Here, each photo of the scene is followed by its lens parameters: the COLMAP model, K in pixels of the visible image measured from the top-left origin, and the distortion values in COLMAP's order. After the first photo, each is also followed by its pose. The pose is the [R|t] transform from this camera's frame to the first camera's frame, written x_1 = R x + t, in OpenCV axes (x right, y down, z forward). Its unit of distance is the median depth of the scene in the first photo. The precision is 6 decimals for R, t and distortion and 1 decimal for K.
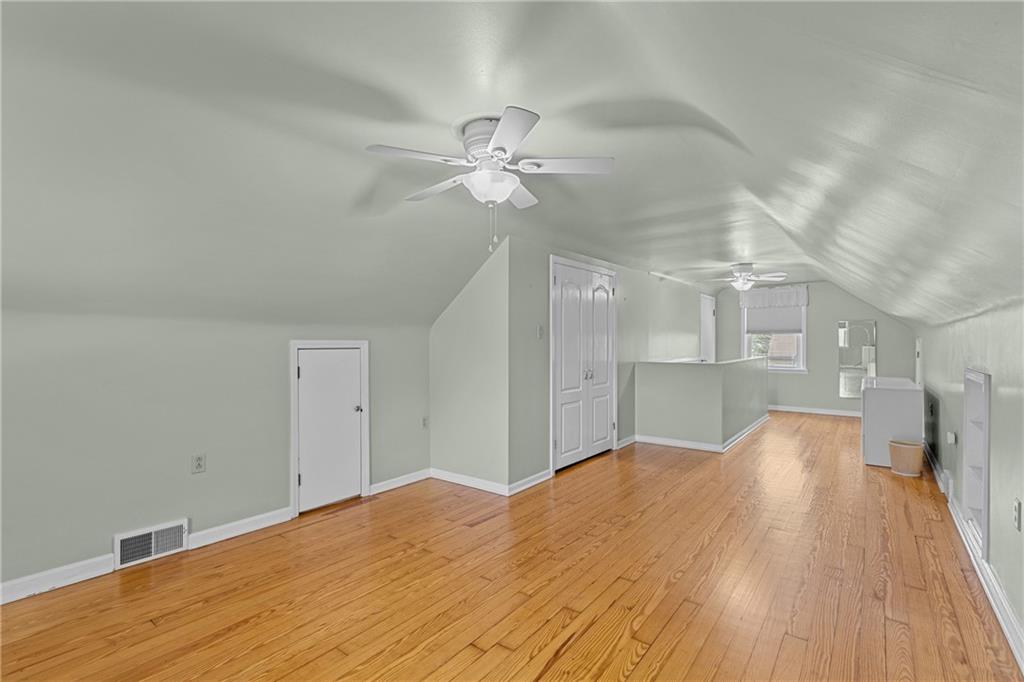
lens RADIAL K [[460.6, 0, 510.0], [0, 460.6, 349.6], [0, 0, 1]] dist [0.002057, -0.000069]
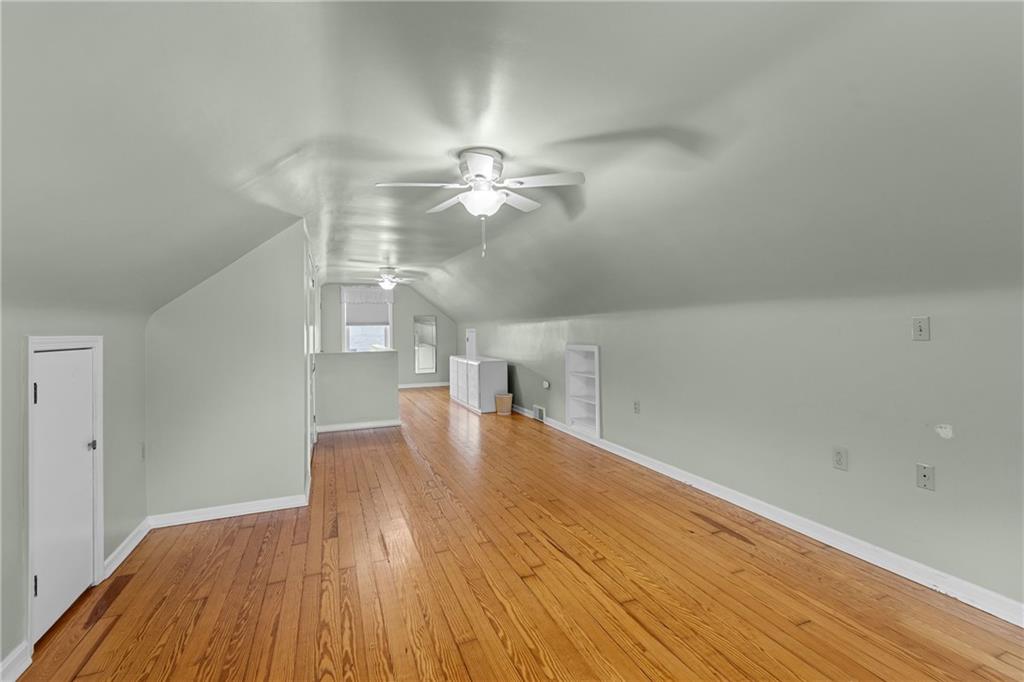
lens RADIAL K [[460.6, 0, 509.0], [0, 460.6, 333.8], [0, 0, 1]] dist [0.002057, -0.000069]
pose [[0.505819, -0.011895, 0.862557, -0.645961], [0.023916, 0.999714, -0.000238, -0.009420], [-0.862308, 0.020749, 0.505959, 0.216226]]
